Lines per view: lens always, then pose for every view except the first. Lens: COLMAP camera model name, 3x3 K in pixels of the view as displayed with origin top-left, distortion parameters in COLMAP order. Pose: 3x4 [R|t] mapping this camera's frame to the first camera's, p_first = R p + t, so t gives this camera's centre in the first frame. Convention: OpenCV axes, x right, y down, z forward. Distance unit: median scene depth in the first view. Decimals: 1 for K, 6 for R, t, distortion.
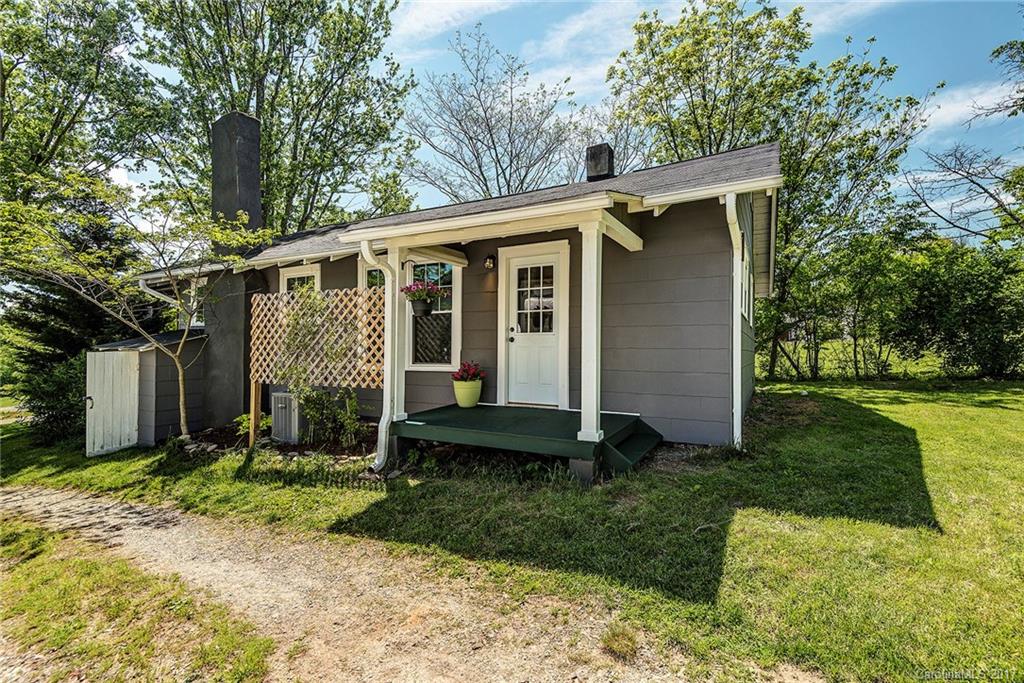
lens RADIAL K [[477.3, 0, 509.7], [0, 477.3, 338.3], [0, 0, 1]] dist [0.019250, -0.007594]
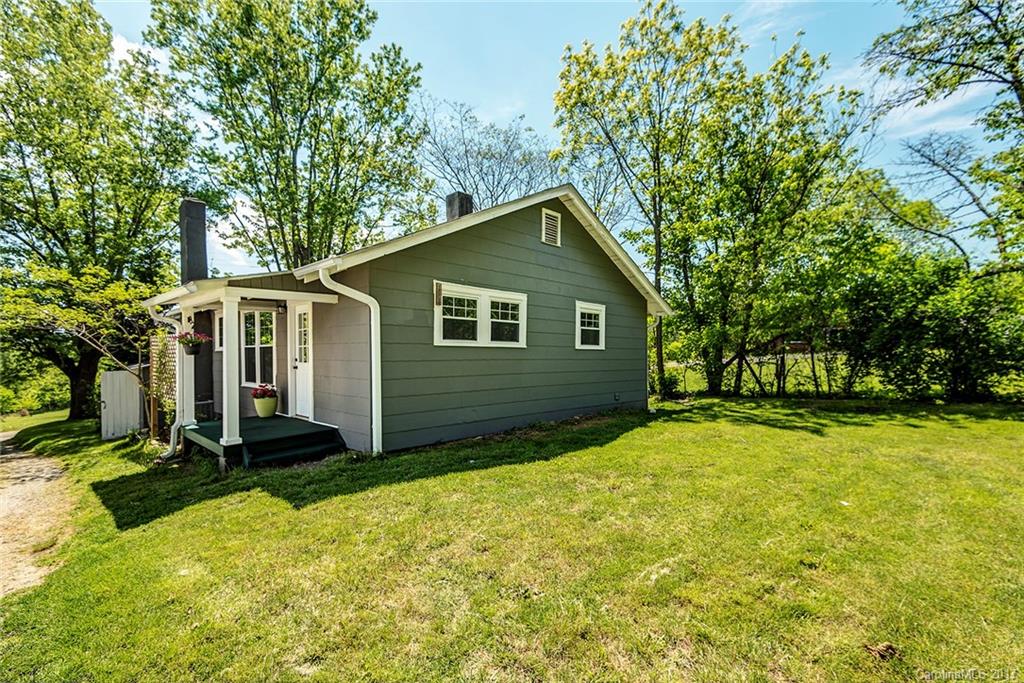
lens RADIAL K [[477.3, 0, 513.8], [0, 477.3, 343.1], [0, 0, 1]] dist [0.019250, -0.007594]
pose [[0.959408, -0.011409, -0.281791, 0.456358], [0.011256, 0.999934, -0.002159, -0.026564], [0.281797, -0.001101, 0.959473, -0.057023]]
